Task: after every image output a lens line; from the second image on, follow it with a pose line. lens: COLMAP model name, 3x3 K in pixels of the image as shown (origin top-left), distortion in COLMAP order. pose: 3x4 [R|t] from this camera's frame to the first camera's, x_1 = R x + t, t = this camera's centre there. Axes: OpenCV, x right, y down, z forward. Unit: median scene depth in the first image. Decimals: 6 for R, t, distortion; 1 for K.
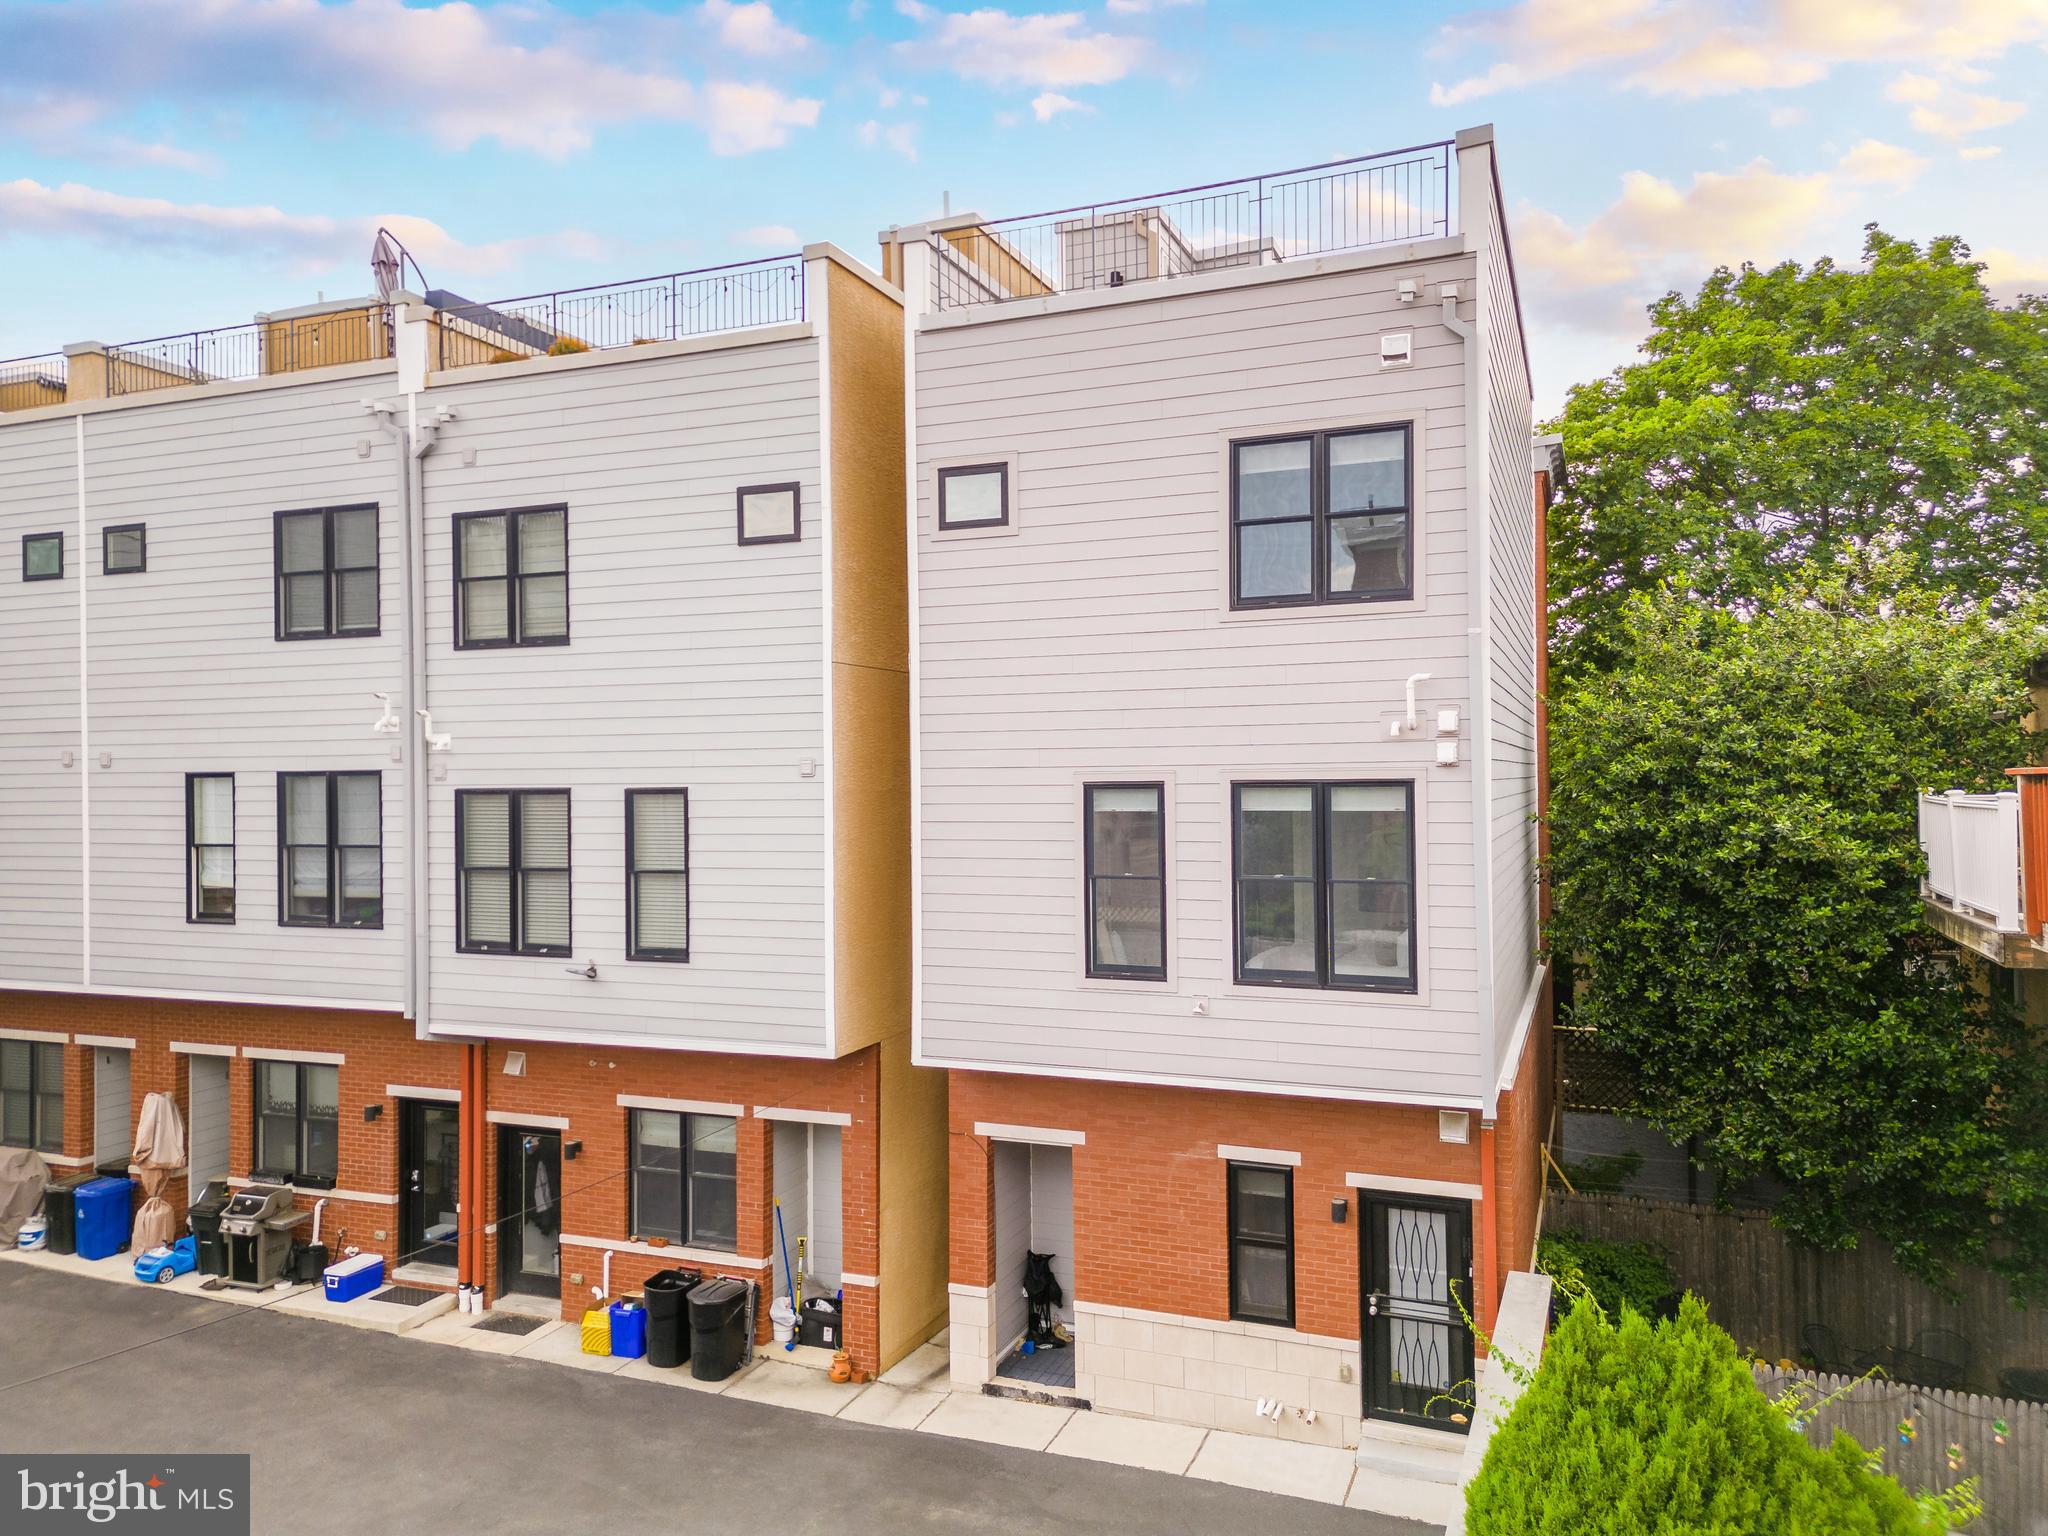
lens RADIAL K [[1456.2, 0, 1023.5], [0, 1456.2, 779.9], [0, 0, 1]] dist [0.075625, -0.052228]
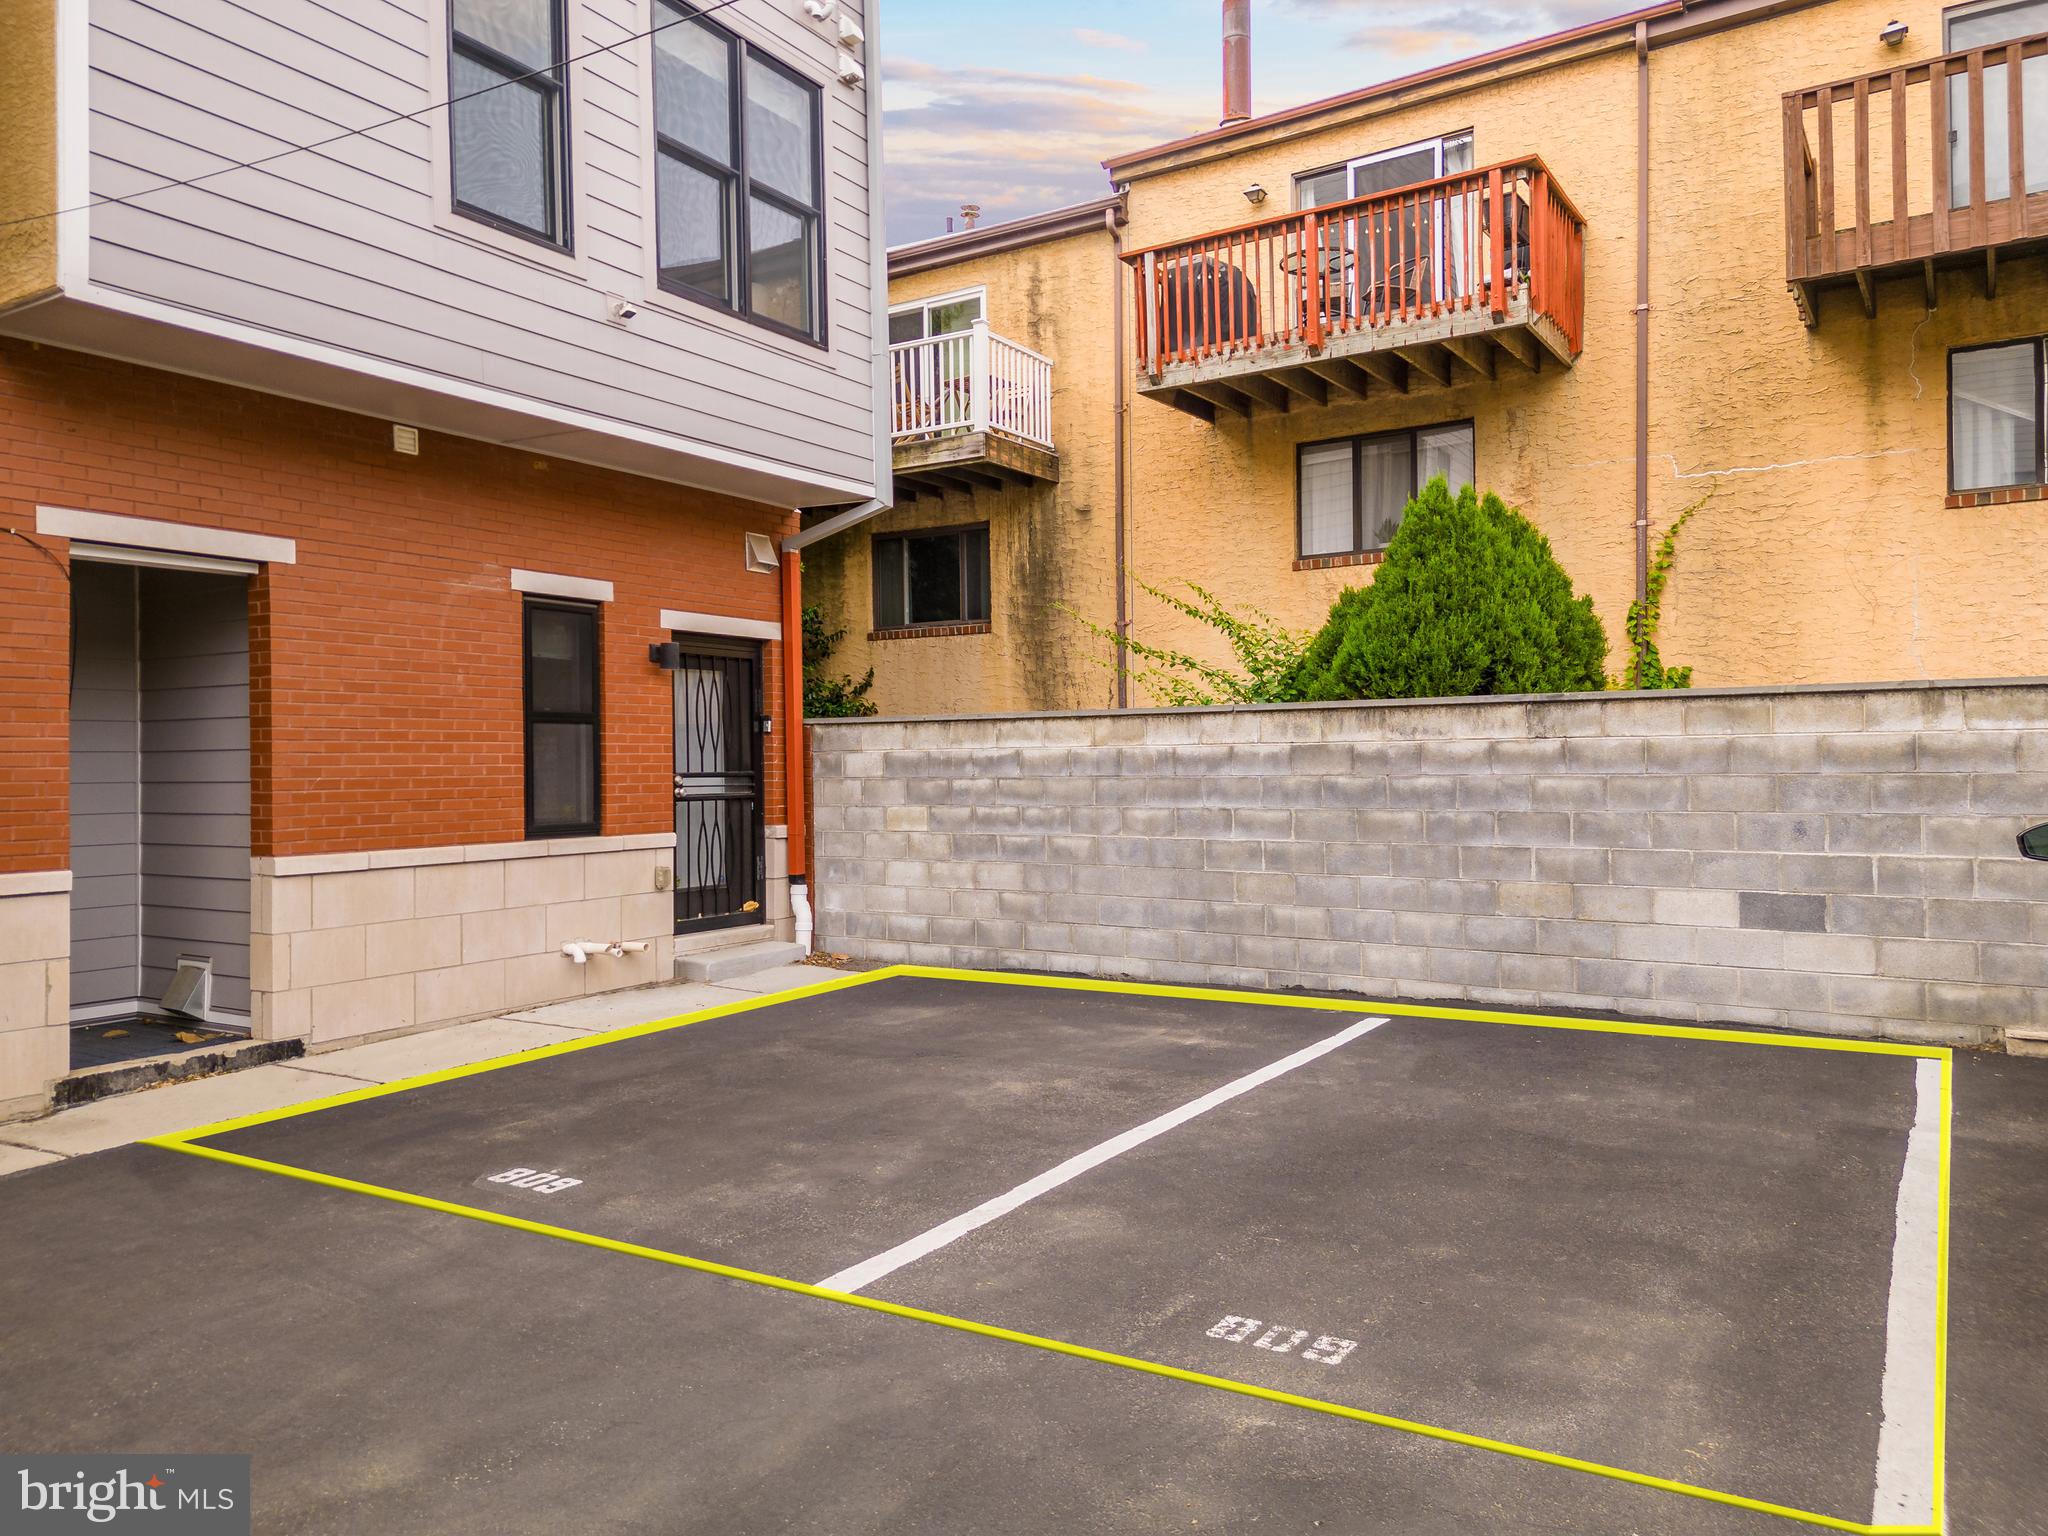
lens RADIAL K [[1456.2, 0, 1025.9], [0, 1456.2, 753.9], [0, 0, 1]] dist [0.075625, -0.052228]
pose [[0.169261, 0.010347, 0.985517, -0.457936], [0.007171, 0.999905, -0.011729, 0.339377], [-0.985545, 0.009053, 0.169171, 0.675502]]
